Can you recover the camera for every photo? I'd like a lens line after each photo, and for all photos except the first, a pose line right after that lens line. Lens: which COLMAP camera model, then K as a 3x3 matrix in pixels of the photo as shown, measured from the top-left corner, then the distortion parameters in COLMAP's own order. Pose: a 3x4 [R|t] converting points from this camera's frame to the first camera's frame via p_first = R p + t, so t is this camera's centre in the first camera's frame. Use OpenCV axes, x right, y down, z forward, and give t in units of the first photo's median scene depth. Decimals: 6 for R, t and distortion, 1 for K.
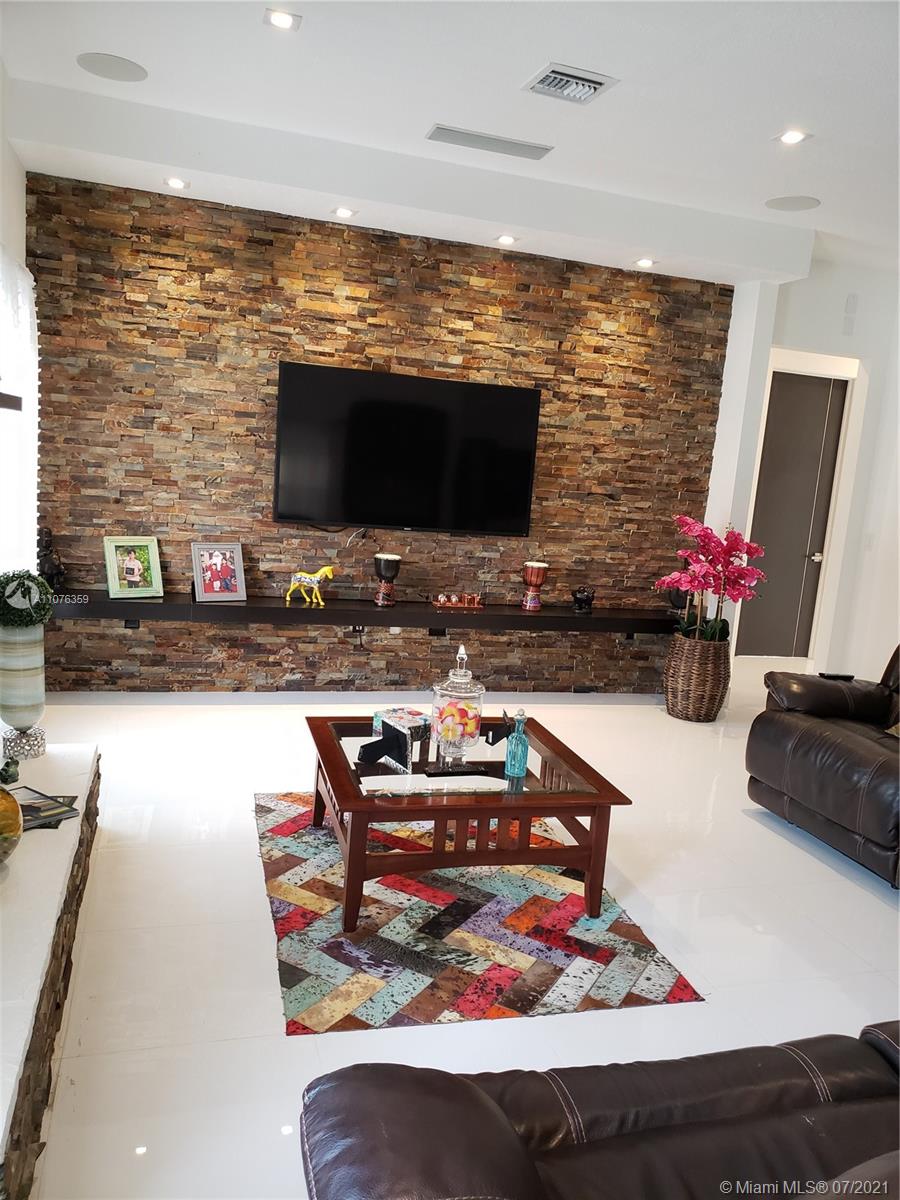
lens RADIAL K [[935.6, 0, 453.6], [0, 935.6, 592.8], [0, 0, 1]] dist [0.016268, -0.009390]
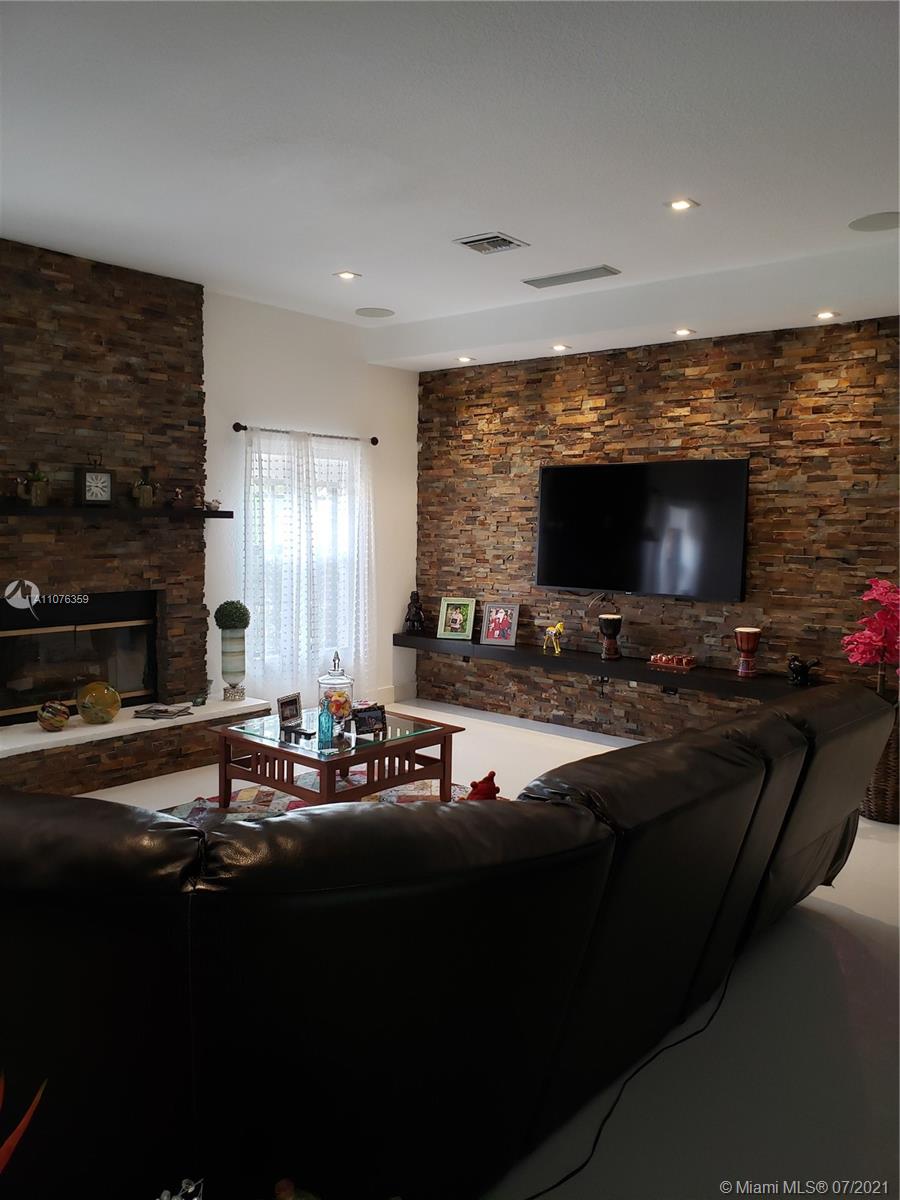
lens RADIAL K [[935.6, 0, 450.8], [0, 935.6, 603.4], [0, 0, 1]] dist [0.016268, -0.009390]
pose [[0.527389, -0.001254, -0.849623, 0.836665], [-0.095235, 0.993610, -0.060582, 0.035695], [0.844269, 0.112865, 0.523900, 0.214252]]
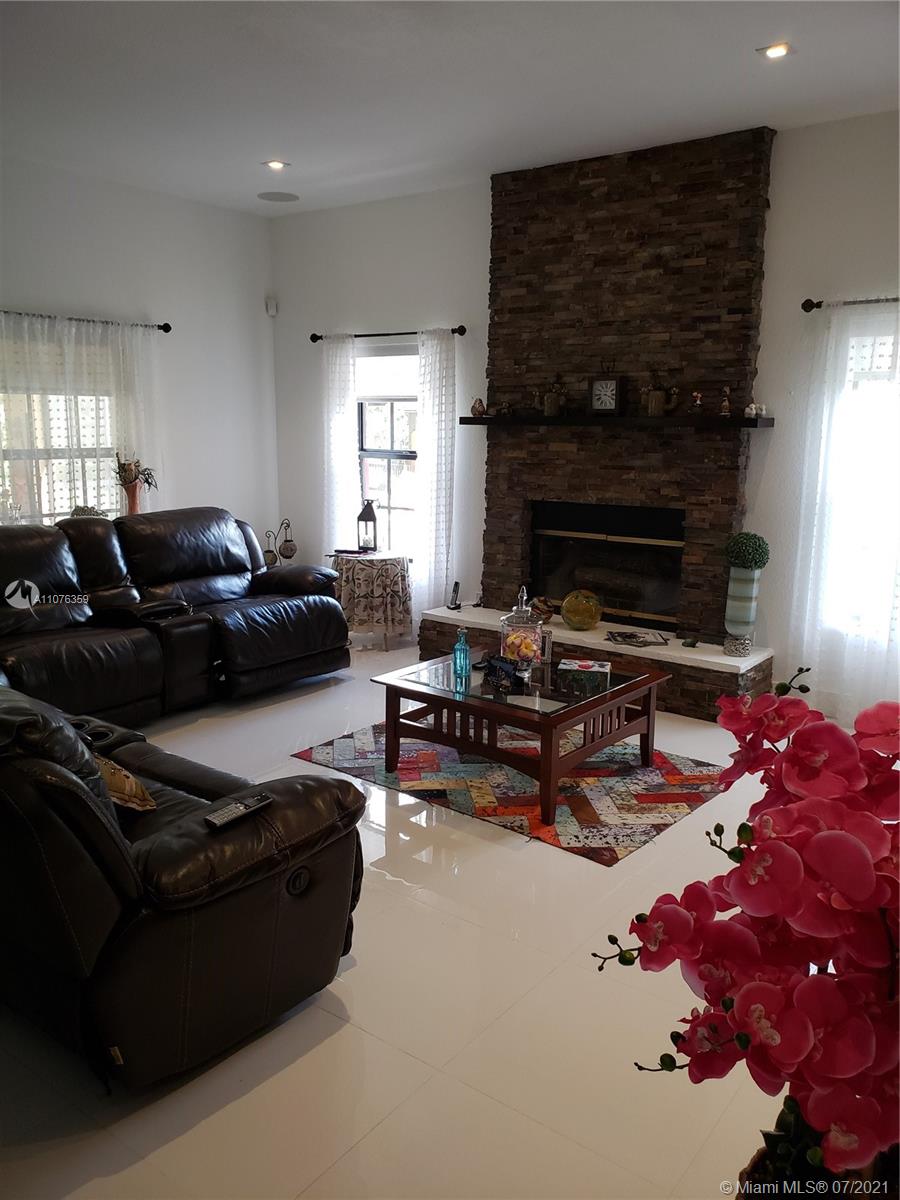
lens RADIAL K [[935.6, 0, 449.9], [0, 935.6, 608.9], [0, 0, 1]] dist [0.016268, -0.009390]
pose [[-0.803674, 0.020491, -0.594717, 0.500594], [-0.169468, 0.950141, 0.261748, -0.132723], [0.570429, 0.311145, -0.760131, 1.151485]]
